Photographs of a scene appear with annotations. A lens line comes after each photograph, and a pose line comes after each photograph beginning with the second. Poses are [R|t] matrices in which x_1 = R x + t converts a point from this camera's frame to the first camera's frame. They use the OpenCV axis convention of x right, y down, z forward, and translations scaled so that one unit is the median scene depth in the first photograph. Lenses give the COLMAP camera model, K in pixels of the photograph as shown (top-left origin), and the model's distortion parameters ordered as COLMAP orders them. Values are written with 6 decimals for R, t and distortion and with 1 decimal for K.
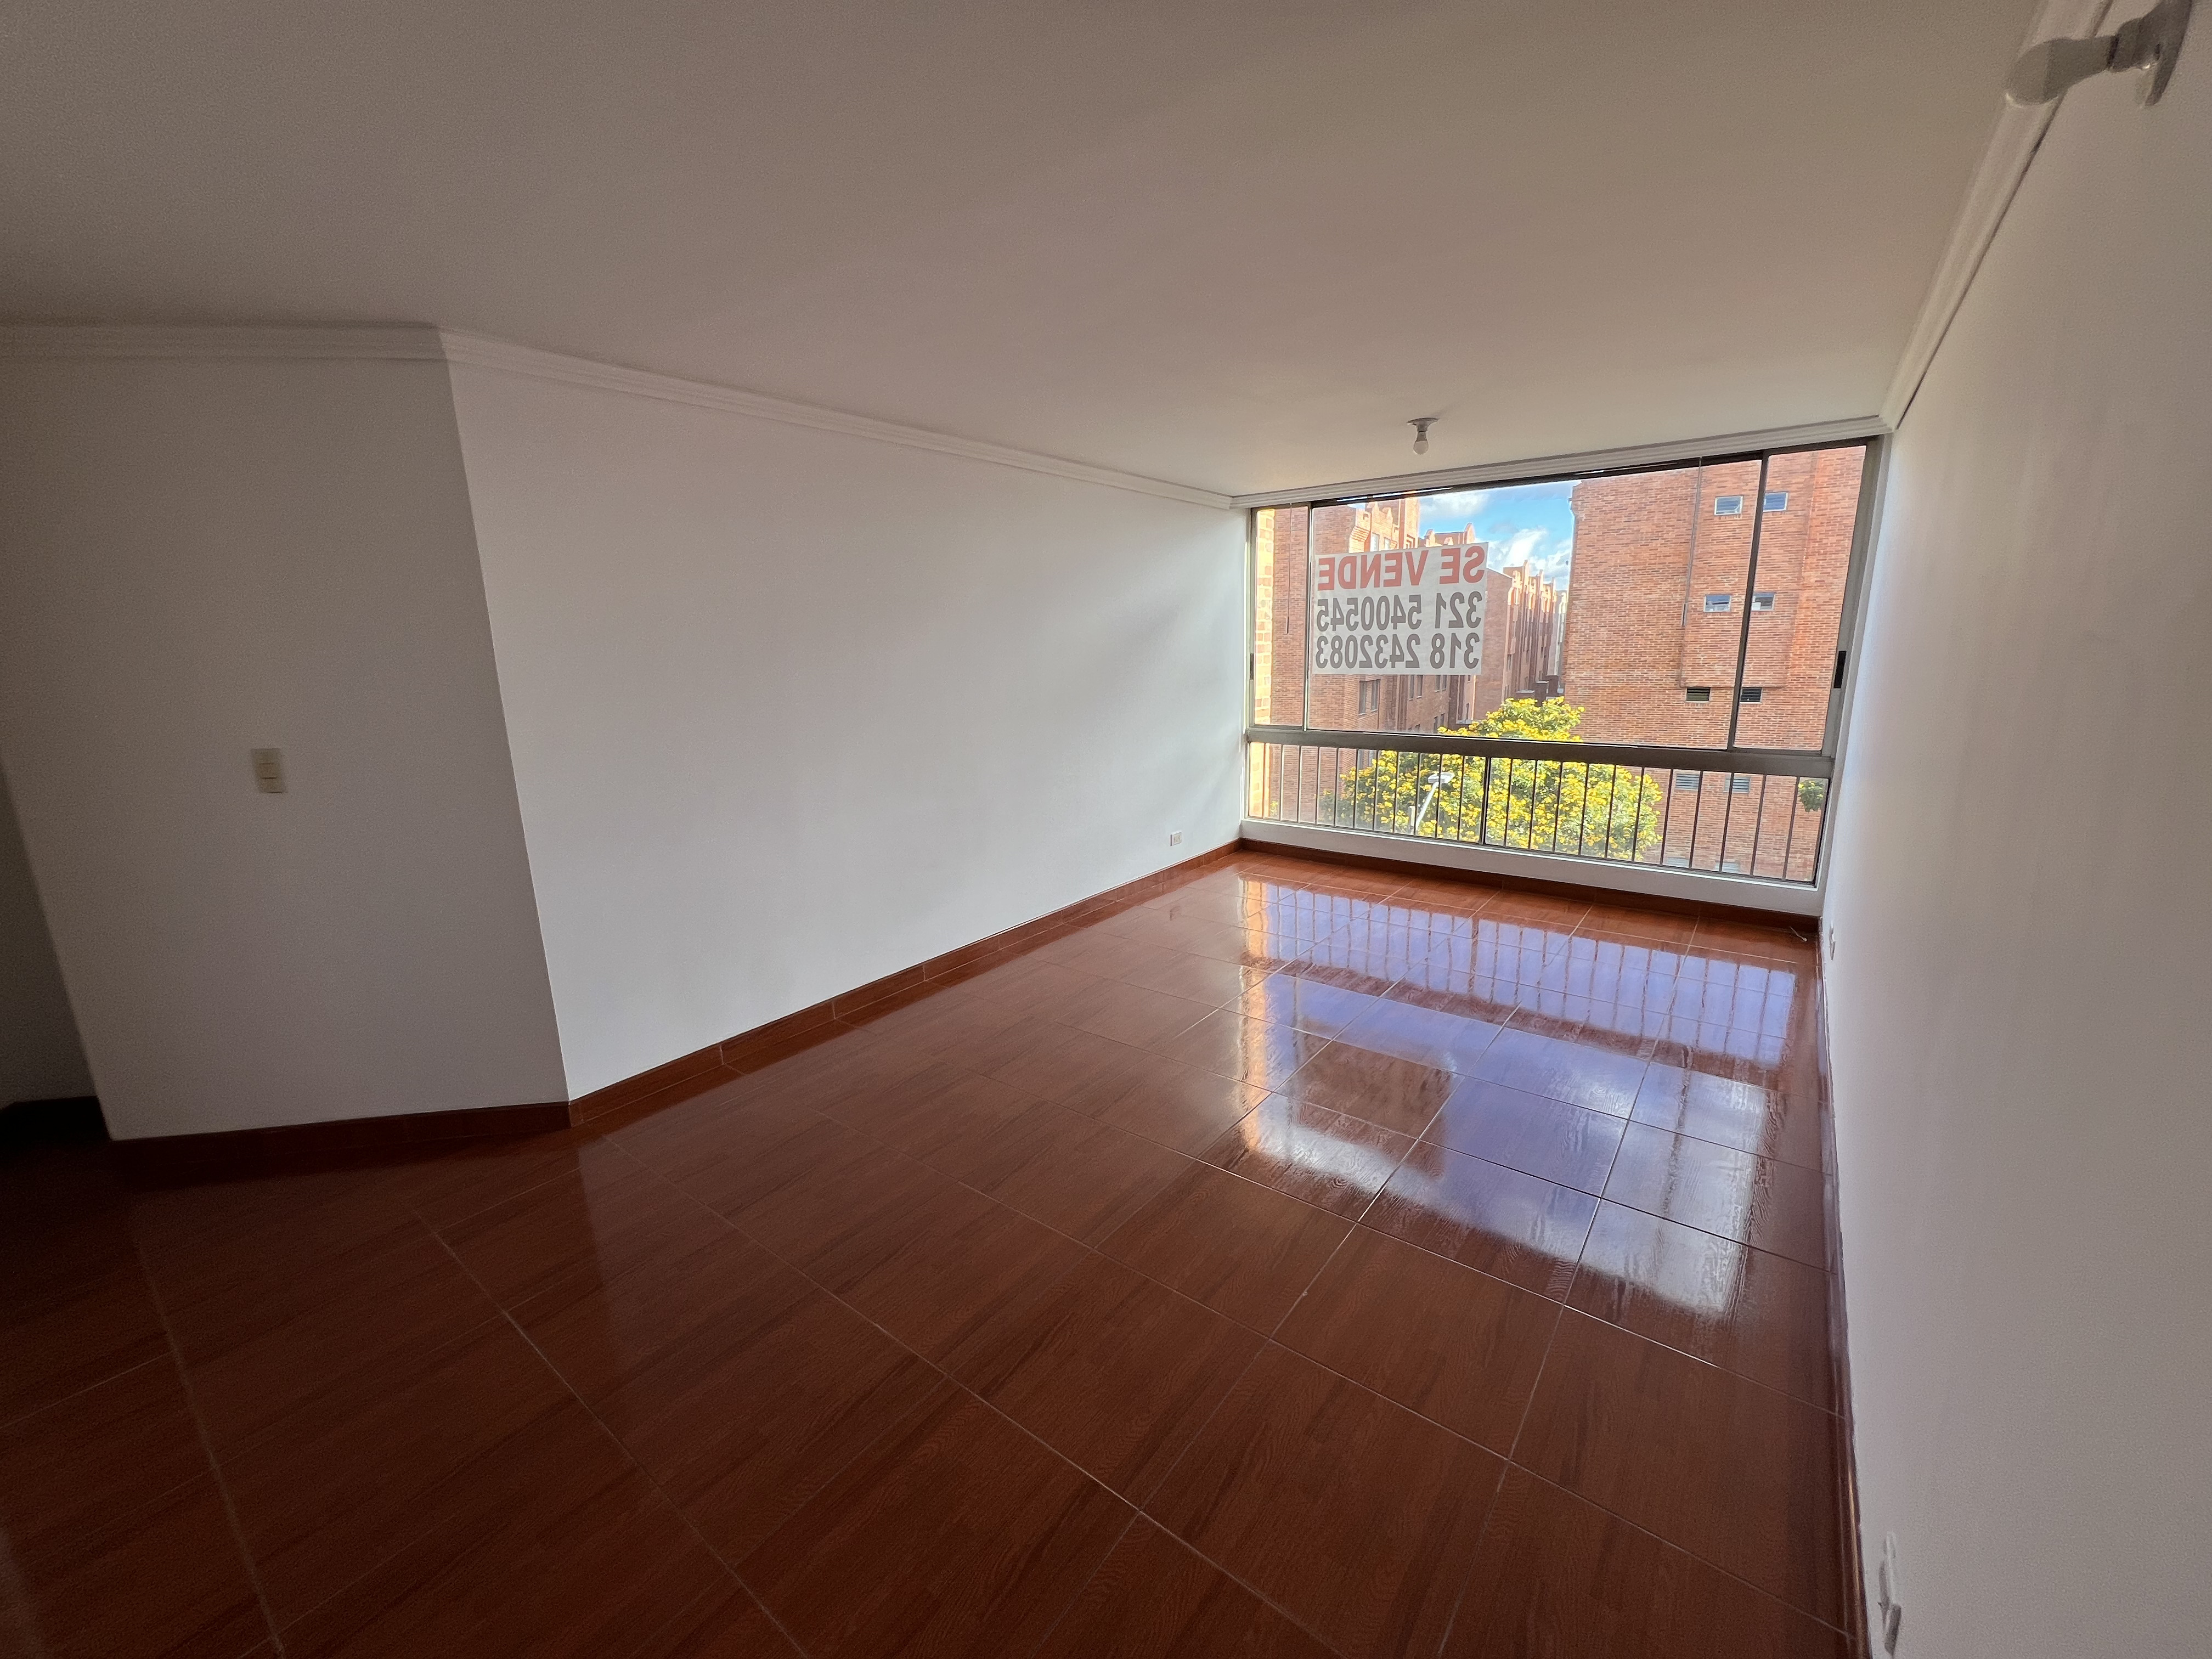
lens RADIAL K [[885.5, 0, 1102.7], [0, 885.5, 819.9], [0, 0, 1]] dist [0.000849, 0.000214]
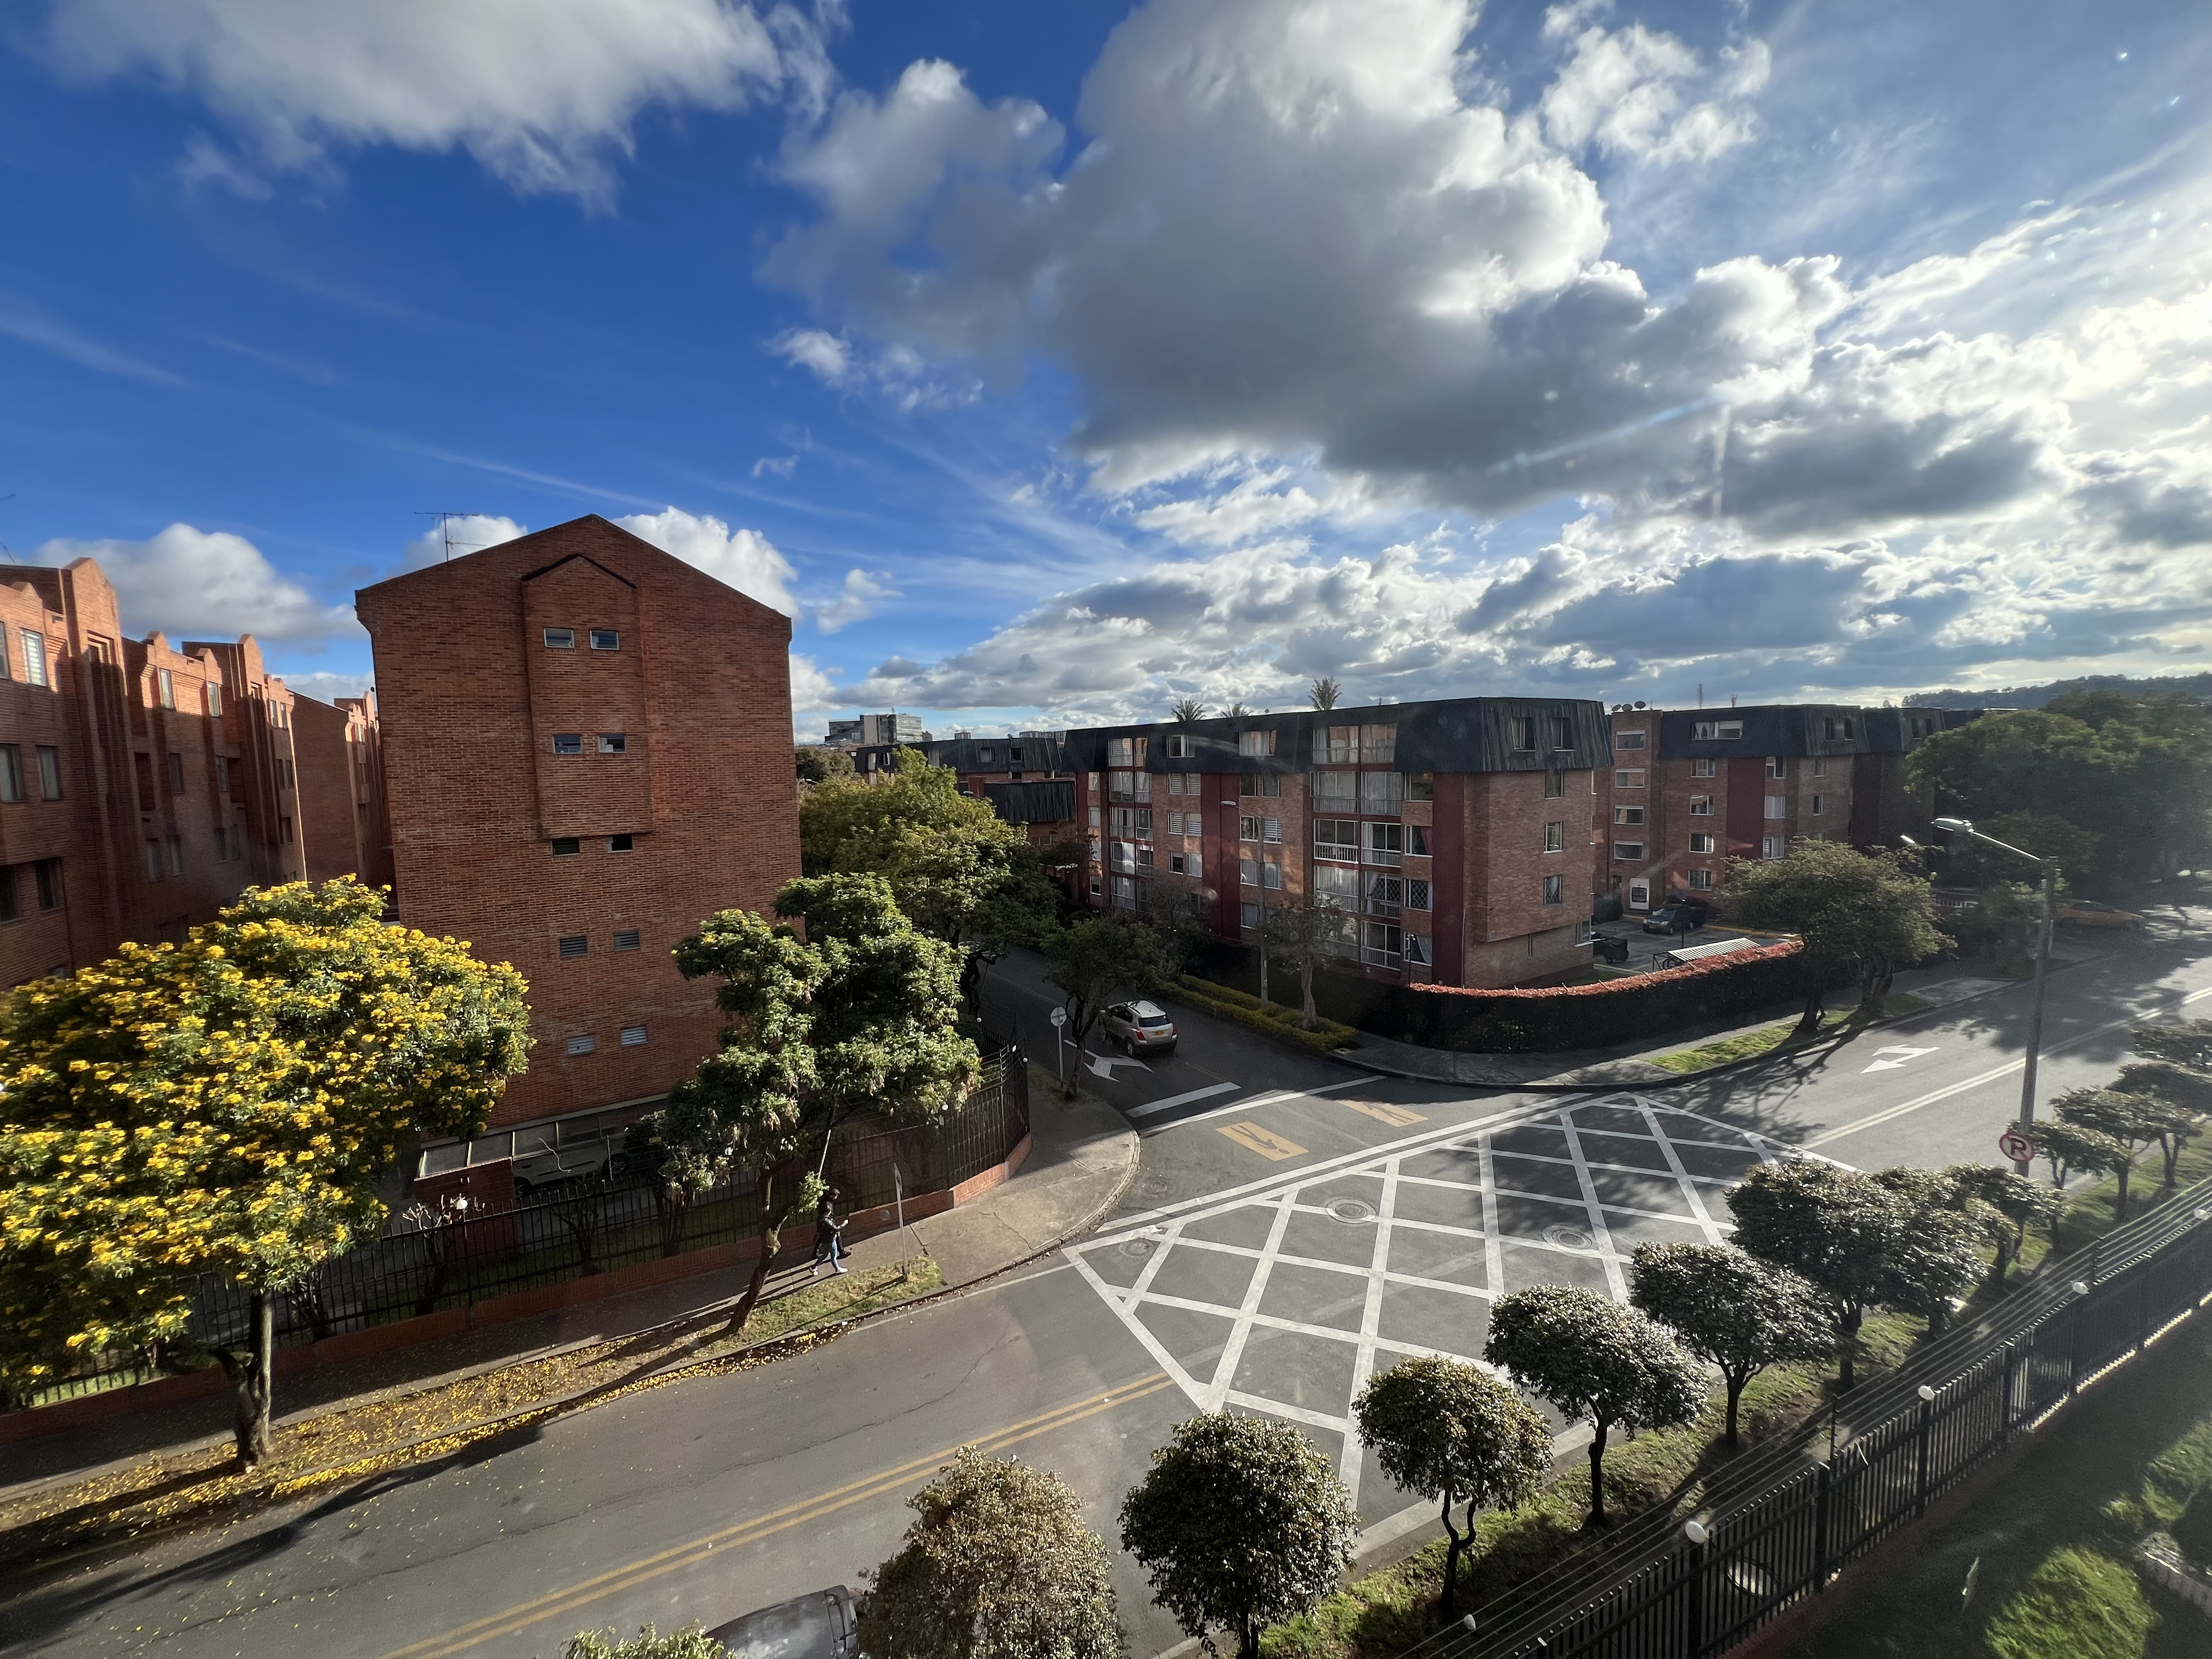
lens RADIAL K [[885.5, 0, 1094.6], [0, 885.5, 827.1], [0, 0, 1]] dist [0.000849, 0.000214]
pose [[0.459288, -0.062517, 0.886085, 0.727179], [0.193427, 0.980623, -0.031073, -0.169774], [-0.866972, 0.185664, 0.462480, 0.742825]]
